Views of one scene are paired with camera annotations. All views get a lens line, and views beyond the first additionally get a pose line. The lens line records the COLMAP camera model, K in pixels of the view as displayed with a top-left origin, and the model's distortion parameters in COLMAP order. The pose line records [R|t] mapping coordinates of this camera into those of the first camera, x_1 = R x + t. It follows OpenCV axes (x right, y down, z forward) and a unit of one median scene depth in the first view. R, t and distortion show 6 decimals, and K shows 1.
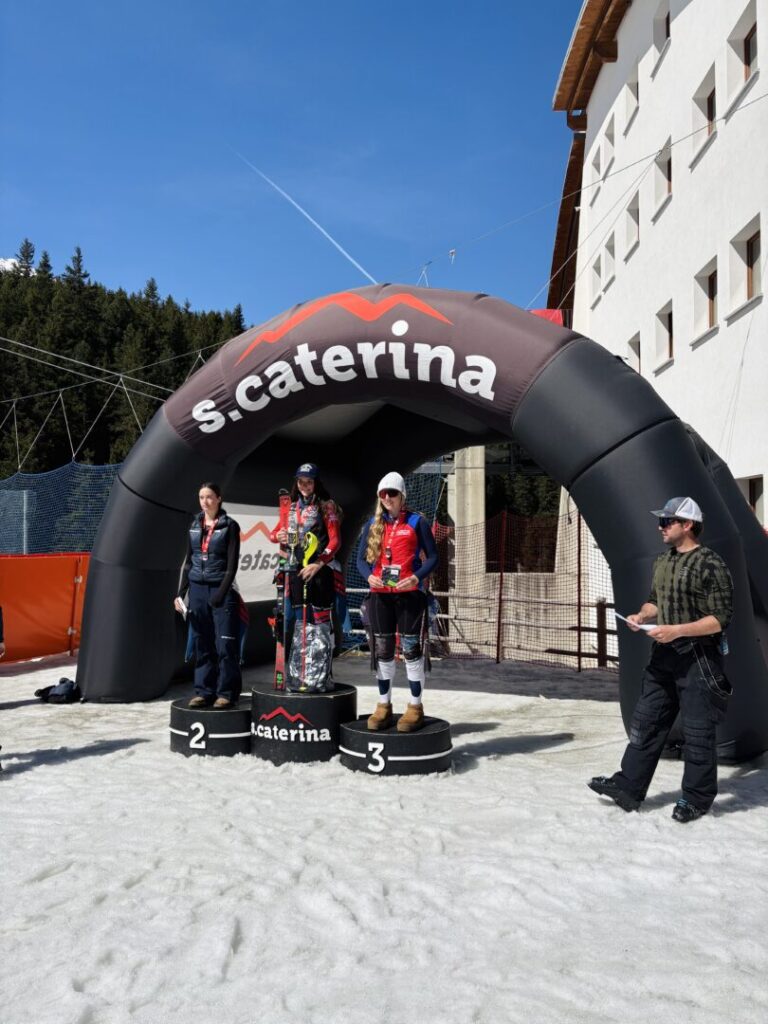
lens RADIAL K [[780.0, 0, 384.0], [0, 780.0, 512.0], [0, 0, 1]] dist [0.029362, 0.001597]
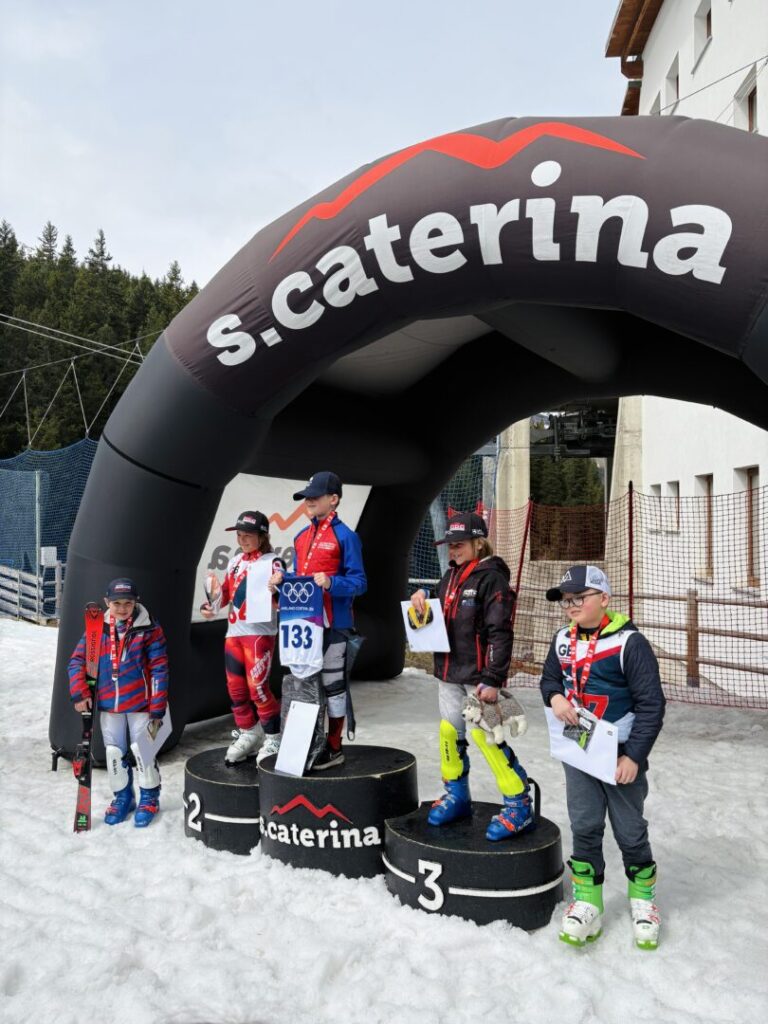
lens RADIAL K [[762.6, 0, 384.0], [0, 762.6, 512.0], [0, 0, 1]] dist [0.040486, -0.001190]
pose [[0.999671, 0.000306, -0.025656, -0.080689], [0.000169, 0.999829, 0.018511, 0.012613], [0.025657, -0.018510, 0.999499, 0.364607]]
